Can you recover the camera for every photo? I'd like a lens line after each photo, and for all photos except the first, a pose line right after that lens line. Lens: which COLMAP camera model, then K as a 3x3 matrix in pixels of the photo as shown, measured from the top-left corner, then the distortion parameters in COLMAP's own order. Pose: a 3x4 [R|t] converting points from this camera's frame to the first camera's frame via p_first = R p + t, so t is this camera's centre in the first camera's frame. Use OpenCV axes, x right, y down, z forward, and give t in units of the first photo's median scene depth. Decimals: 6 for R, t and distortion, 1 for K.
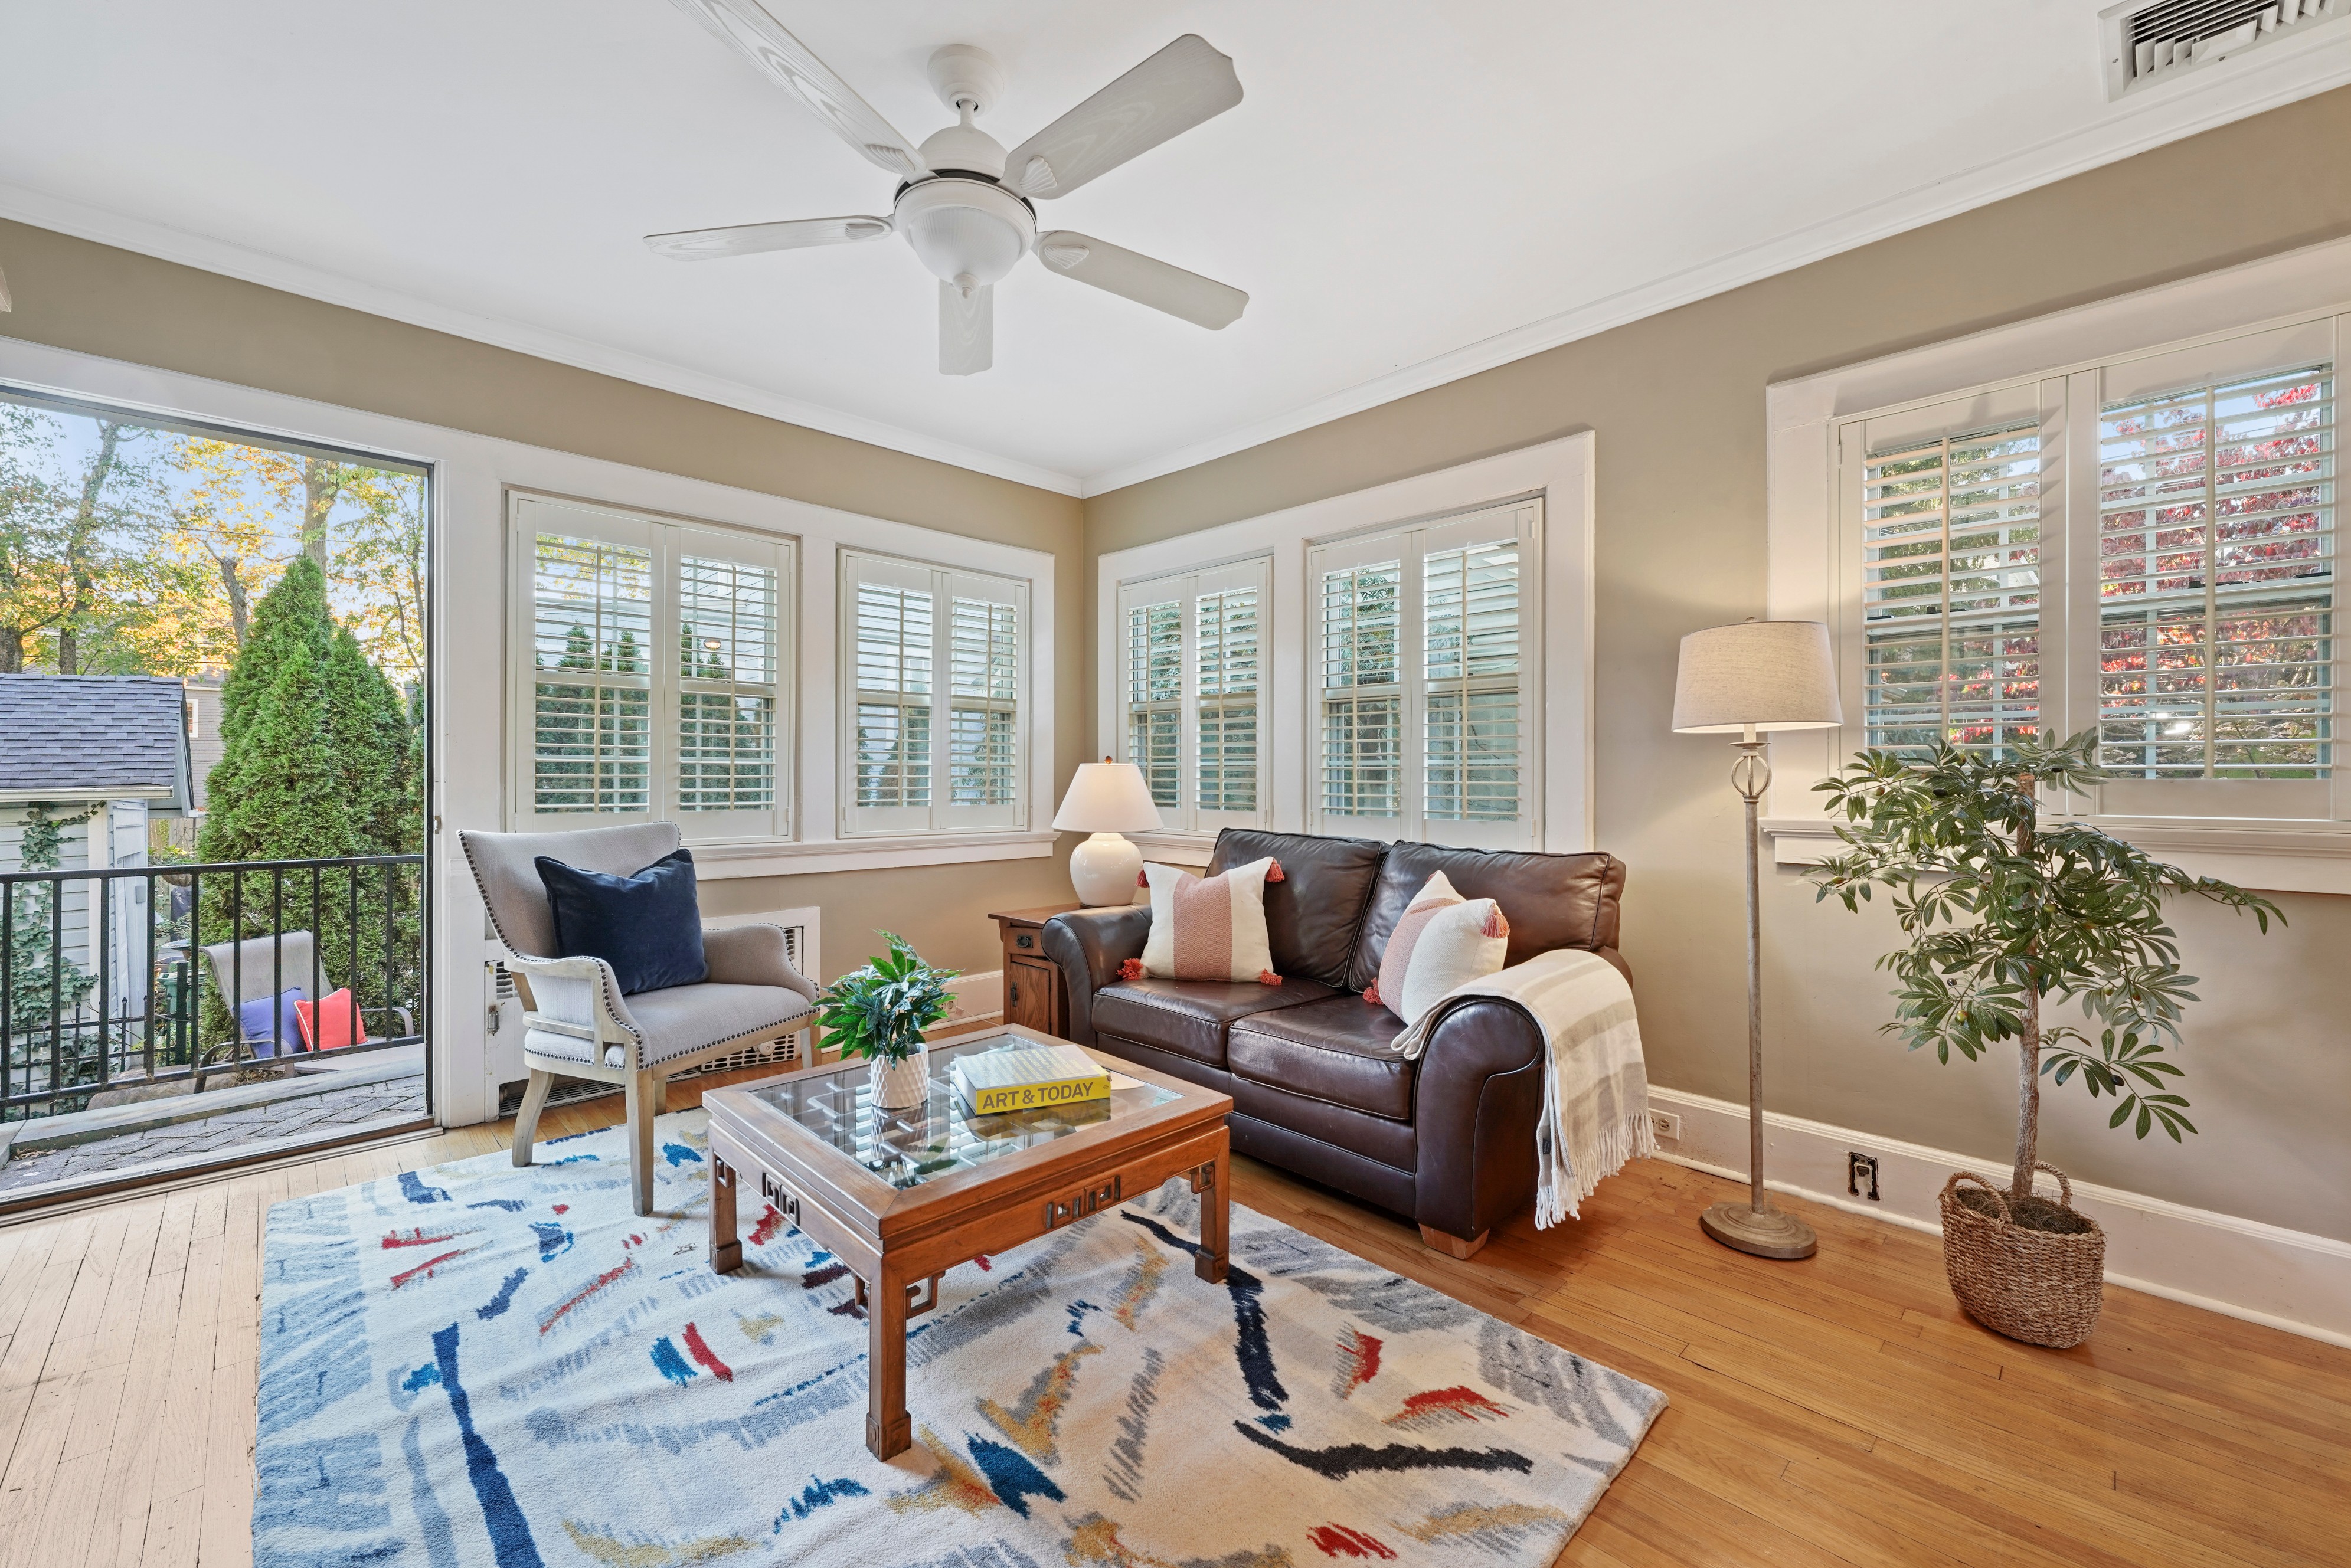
lens RADIAL K [[940.1, 0, 1164.0], [0, 940.1, 774.9], [0, 0, 1]] dist [-0.007532, 0.000809]
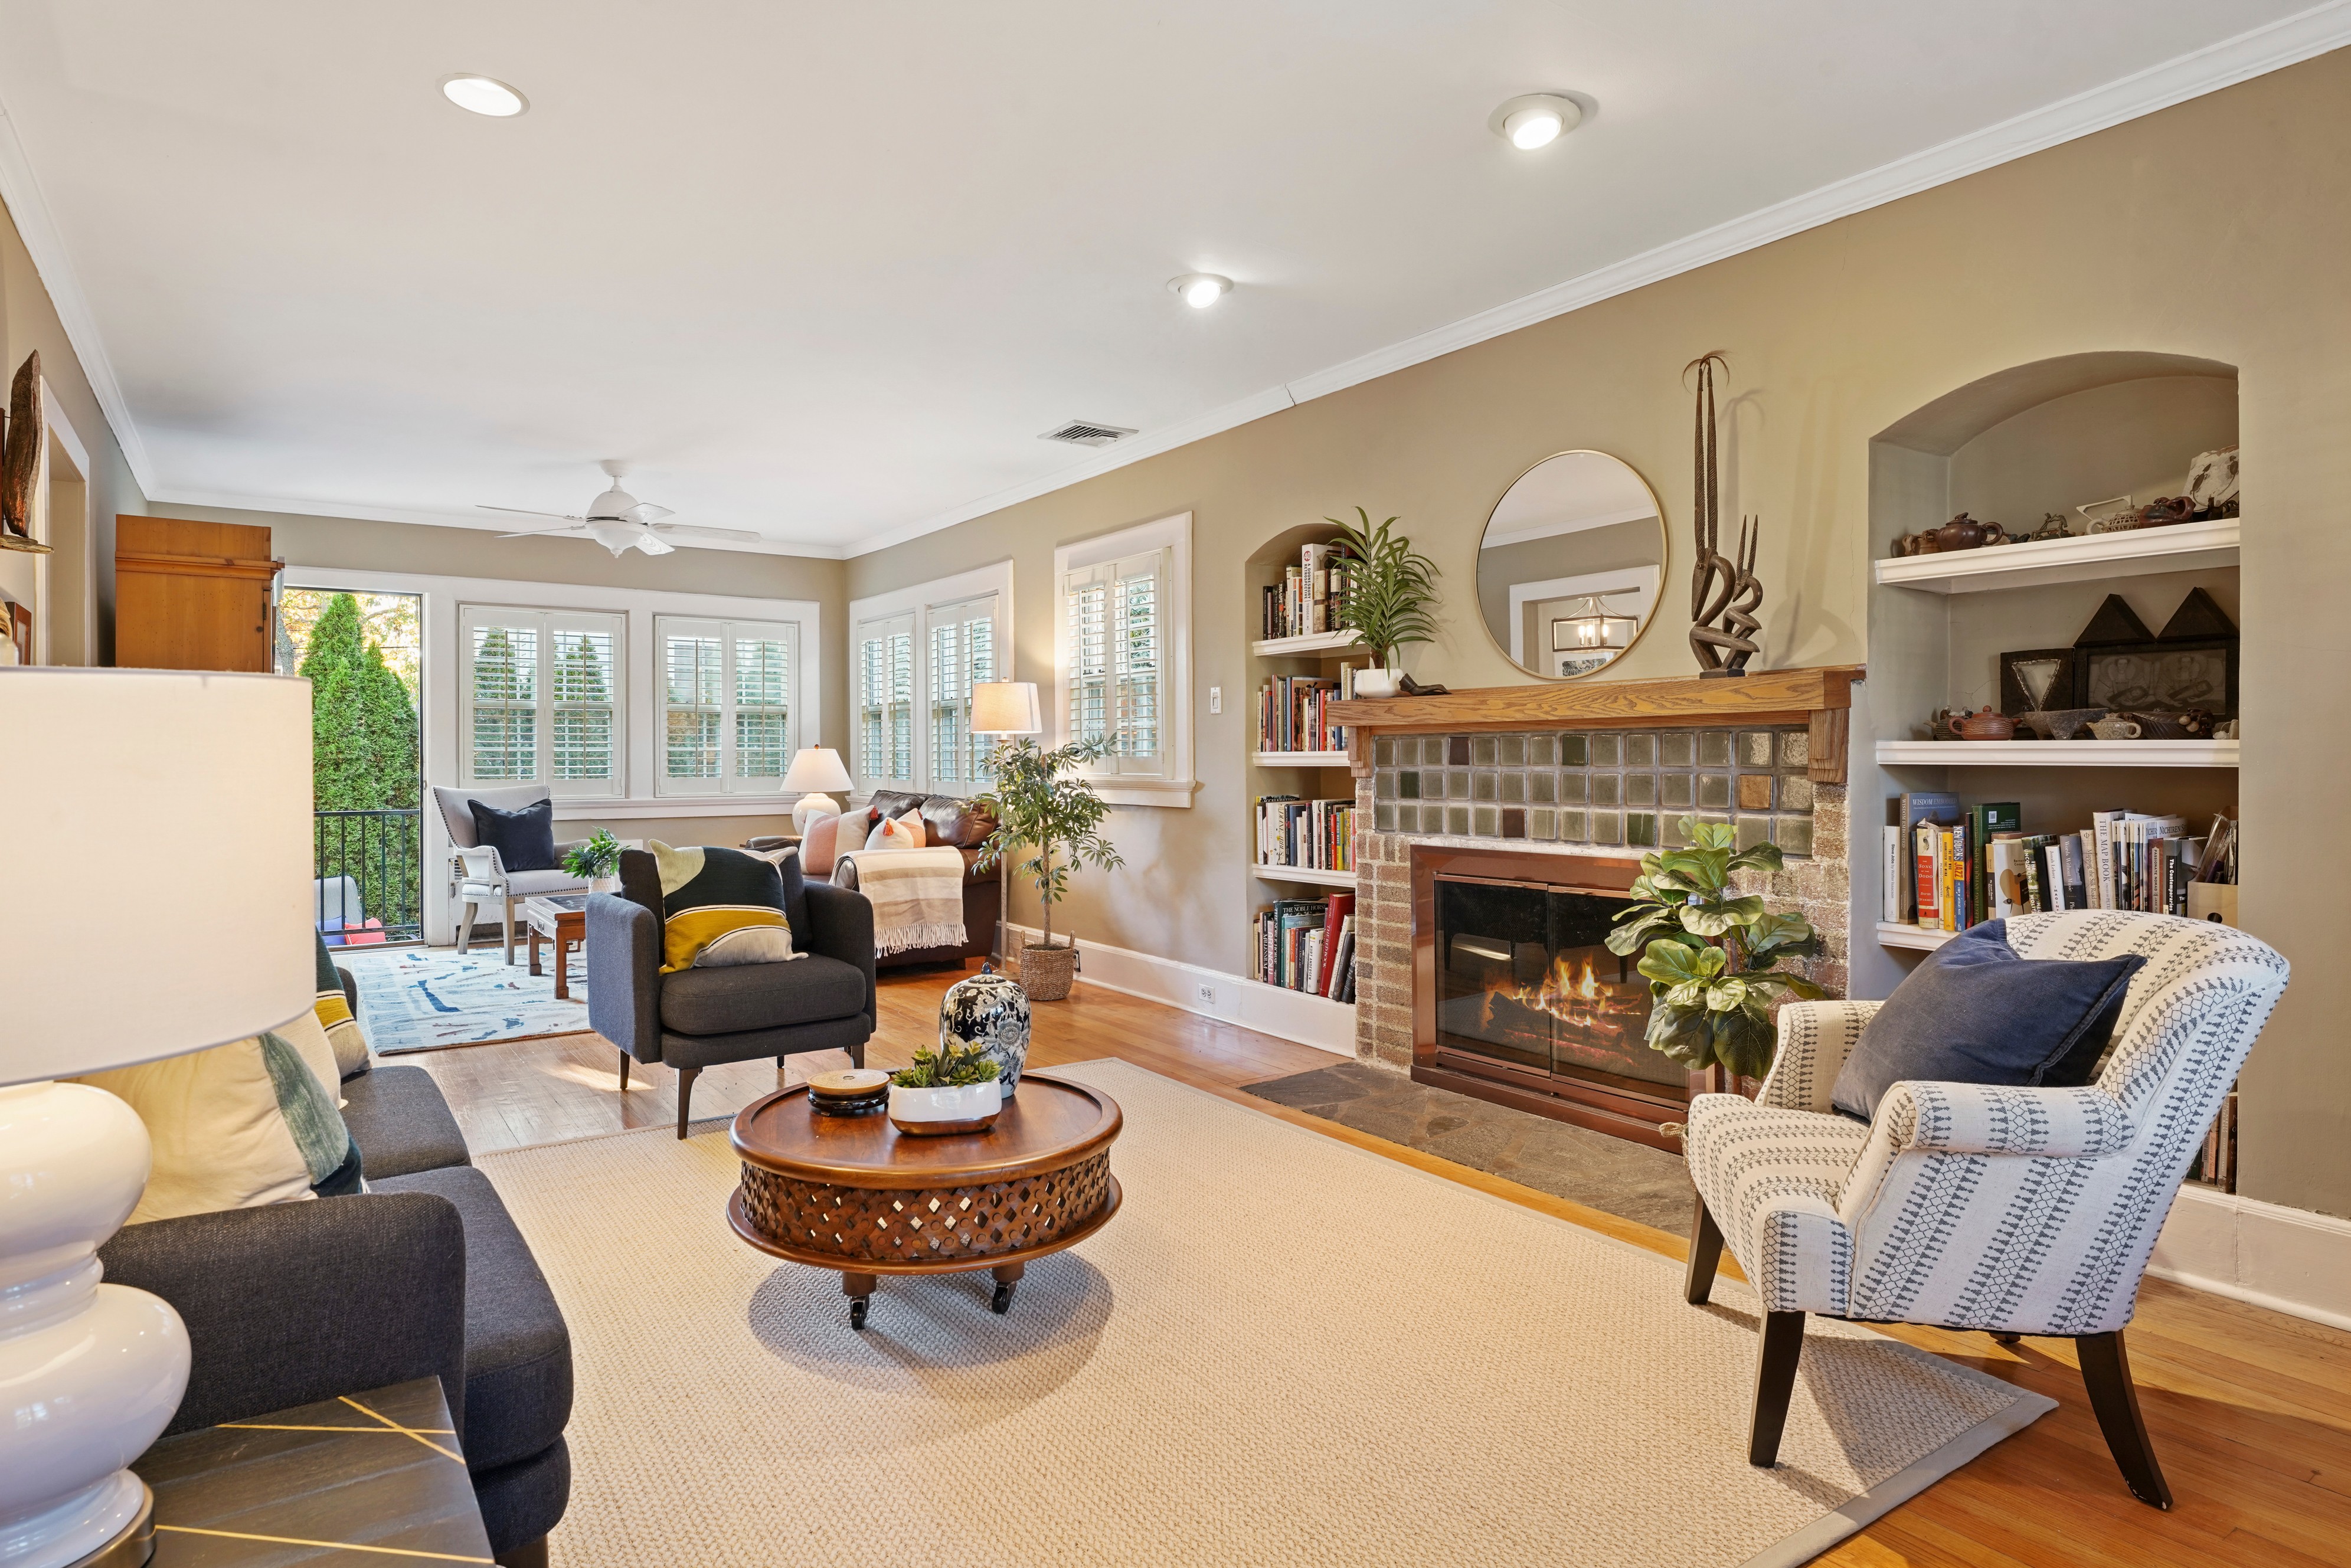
lens RADIAL K [[1307.2, 0, 1162.8], [0, 1307.2, 750.4], [0, 0, 1]] dist [-0.005181, -0.000921]
pose [[0.986145, -0.005233, -0.165803, 1.107797], [0.004517, 0.999979, -0.004694, 0.003252], [0.165824, 0.003880, 0.986148, -1.325522]]
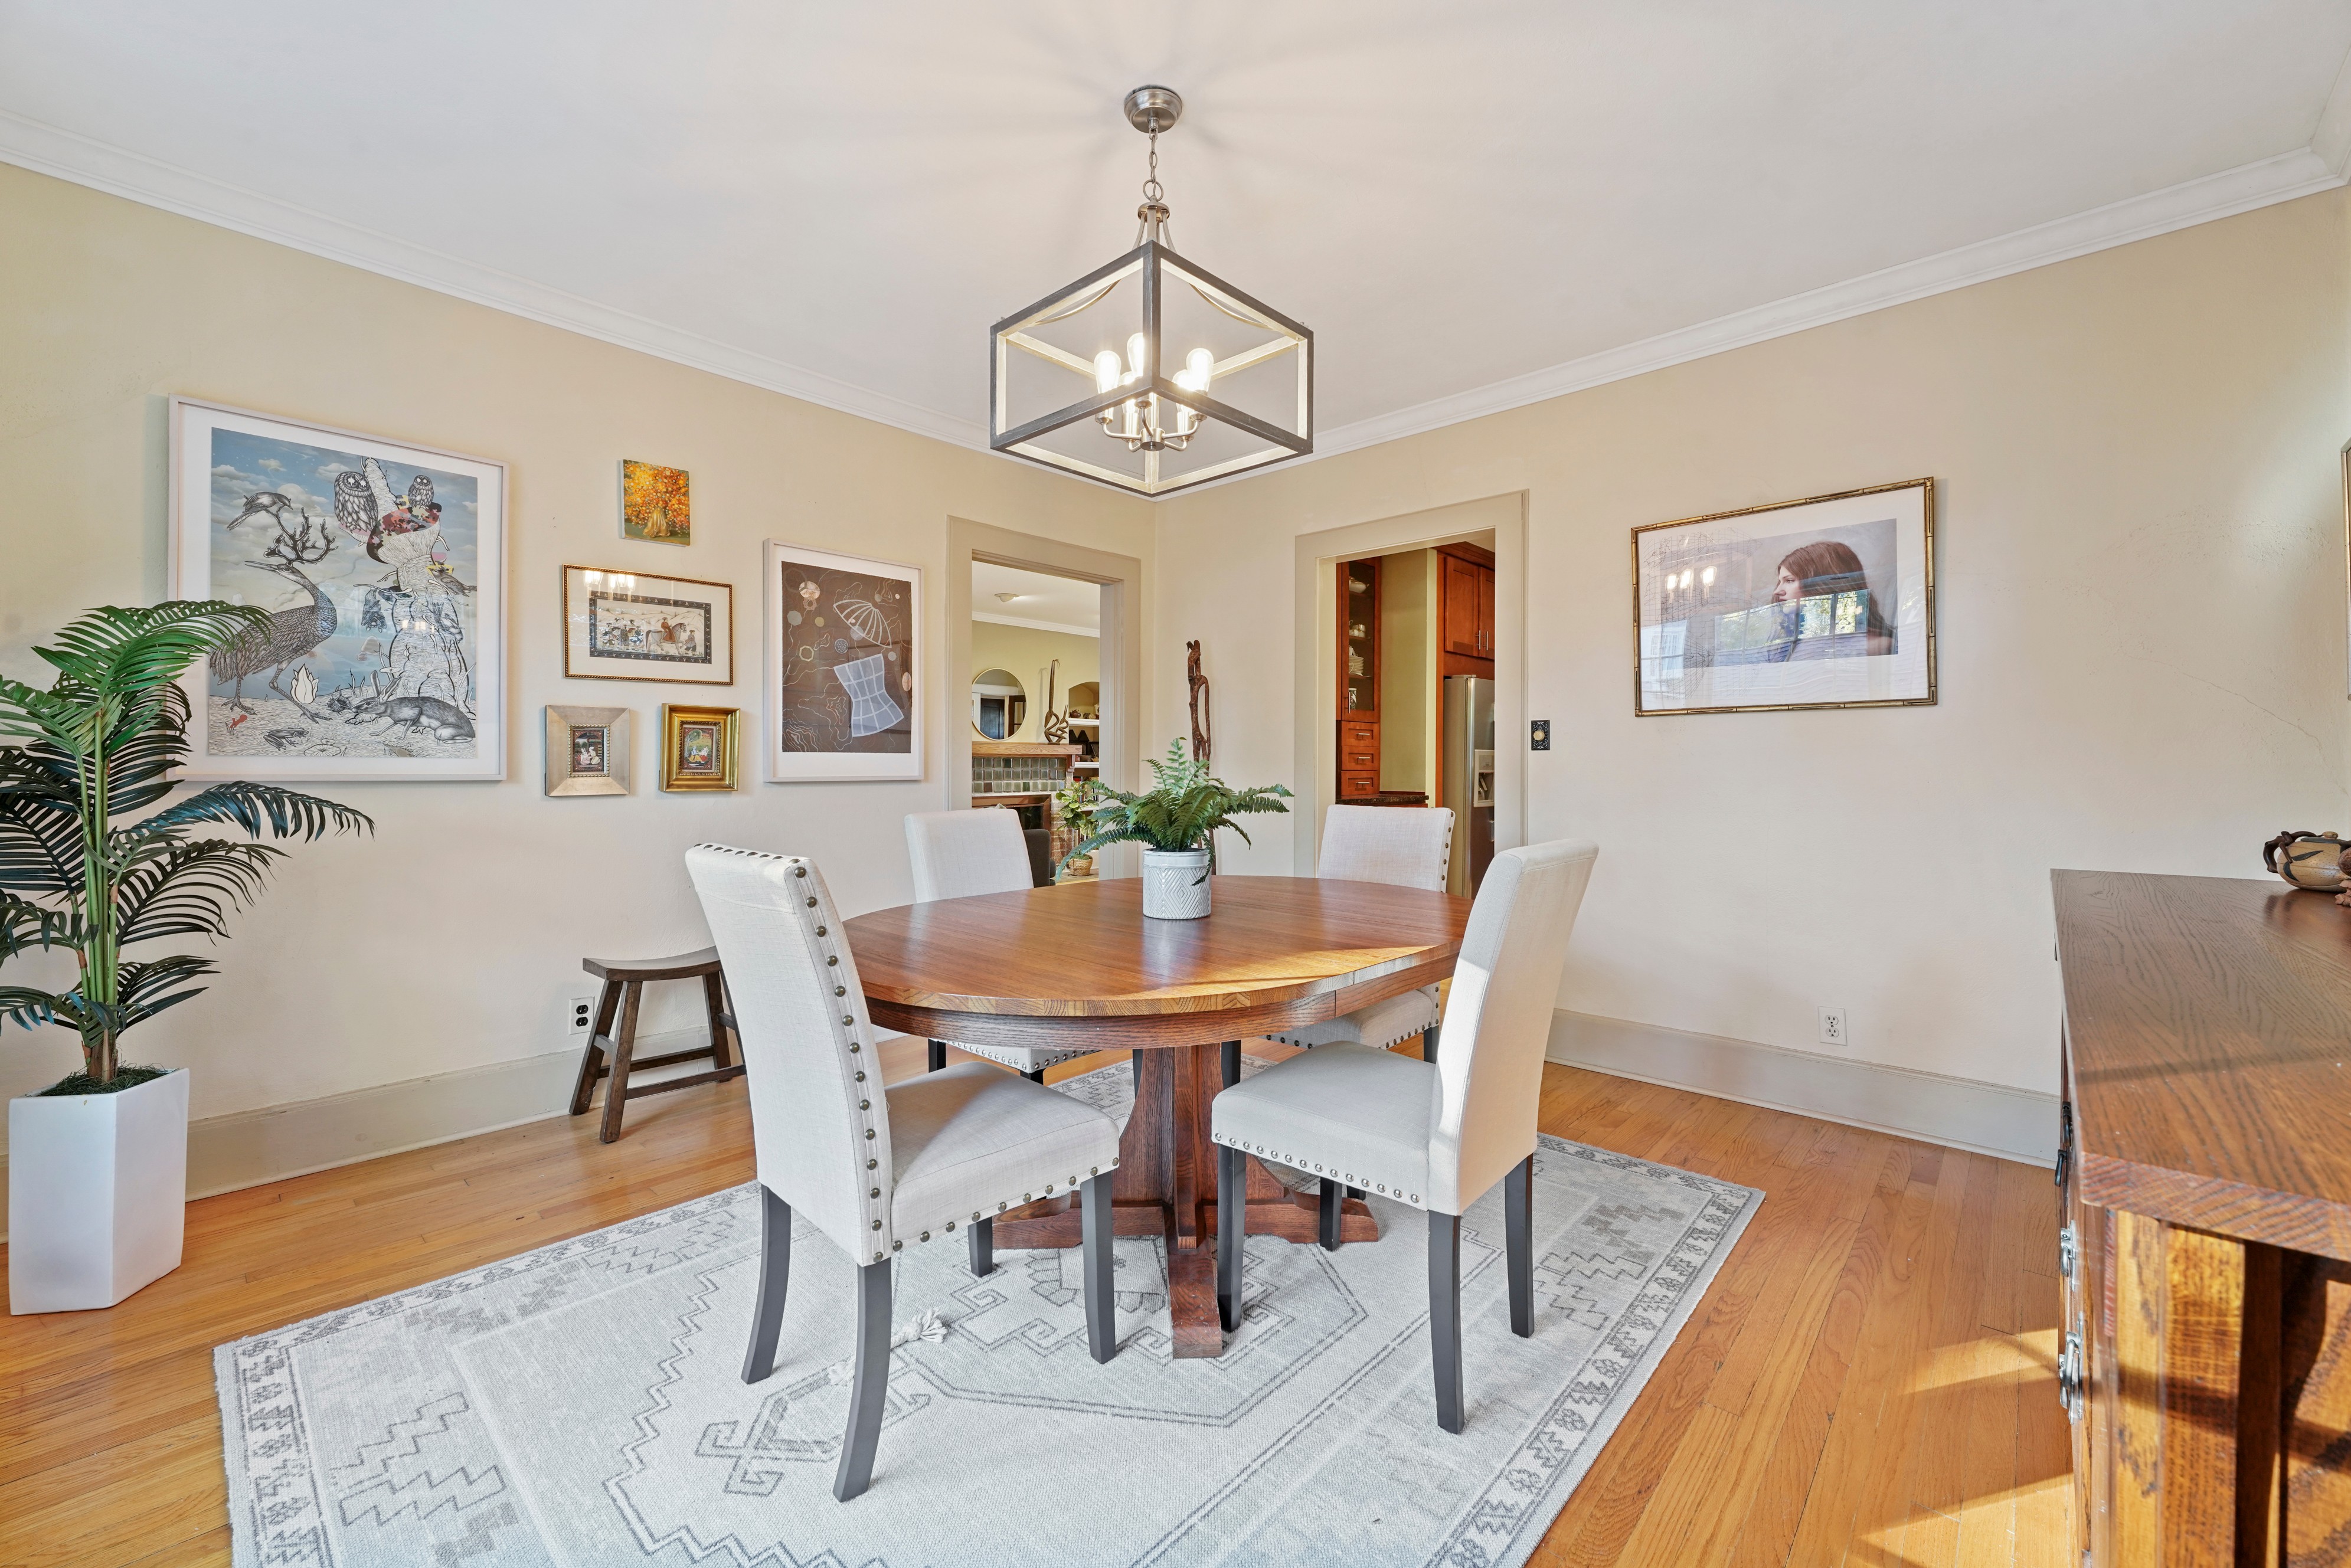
lens RADIAL K [[940.1, 0, 1176.1], [0, 940.1, 765.6], [0, 0, 1]] dist [-0.007532, 0.000809]
pose [[-0.061553, -0.003423, 0.998098, -1.822932], [-0.005964, 0.999978, 0.003062, -0.006361], [-0.998086, -0.005764, -0.061572, -0.296487]]
